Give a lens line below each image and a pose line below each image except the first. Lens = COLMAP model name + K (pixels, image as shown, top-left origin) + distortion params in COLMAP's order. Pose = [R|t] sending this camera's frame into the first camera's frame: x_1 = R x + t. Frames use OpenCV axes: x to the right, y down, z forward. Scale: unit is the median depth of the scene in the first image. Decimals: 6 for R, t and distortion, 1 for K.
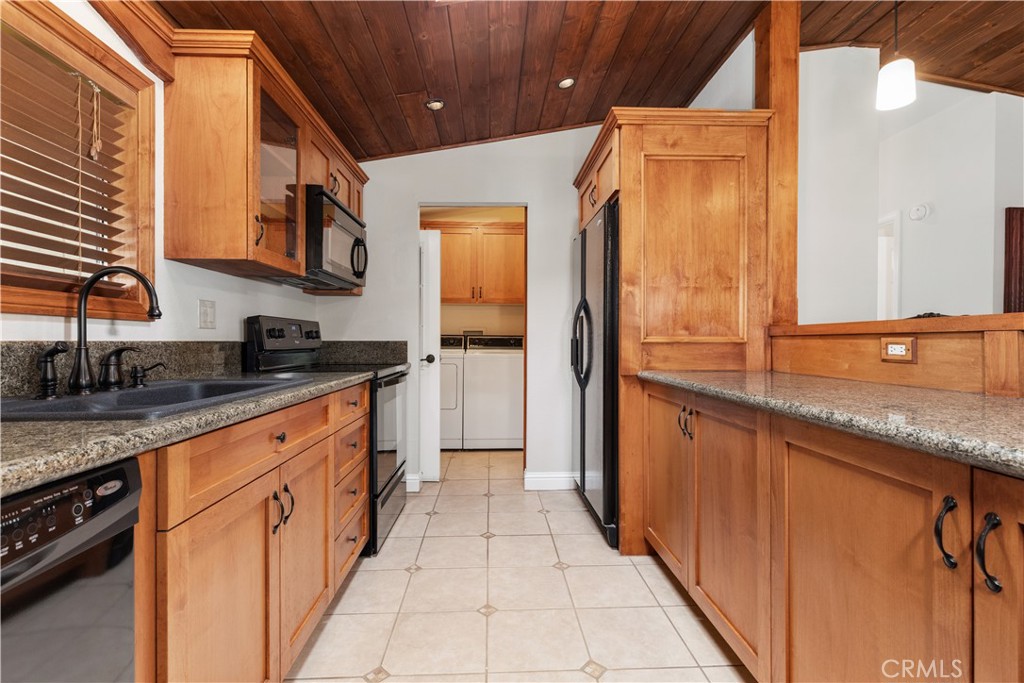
lens RADIAL K [[464.4, 0, 512.0], [0, 464.4, 341.5], [0, 0, 1]] dist [0.003679, -0.000044]
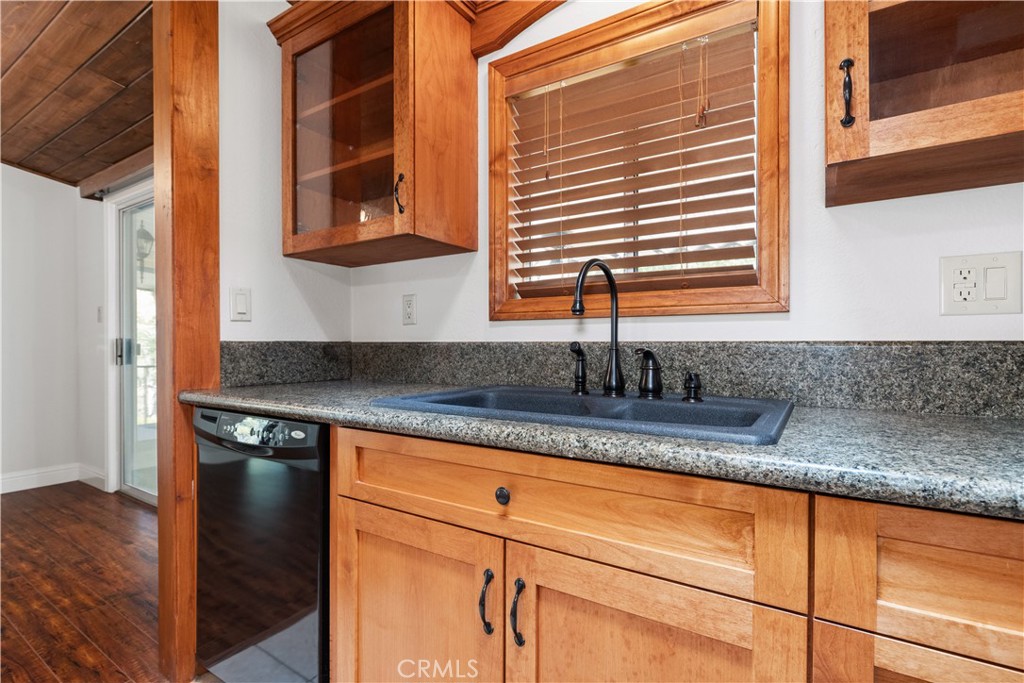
lens RADIAL K [[482.7, 0, 515.1], [0, 482.7, 348.2], [0, 0, 1]] dist [0.028429, 0.000102]
pose [[-0.584813, -0.005445, -0.811150, 0.002470], [-0.009270, 0.999957, -0.000029, 0.008643], [0.811115, 0.007503, -0.584839, 0.808023]]
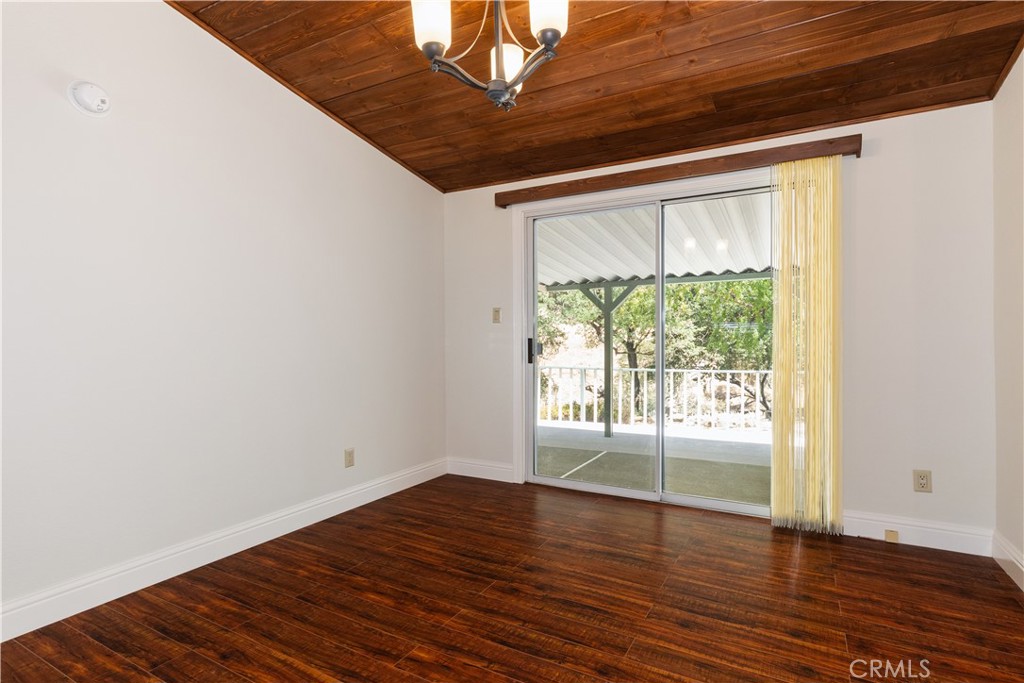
lens RADIAL K [[482.7, 0, 515.1], [0, 482.7, 348.2], [0, 0, 1]] dist [0.028429, 0.000102]
pose [[-0.528194, 0.001466, -0.849122, 0.869622], [-0.000153, 0.999998, 0.001822, 0.014881], [0.849124, 0.001092, -0.528193, -0.302097]]
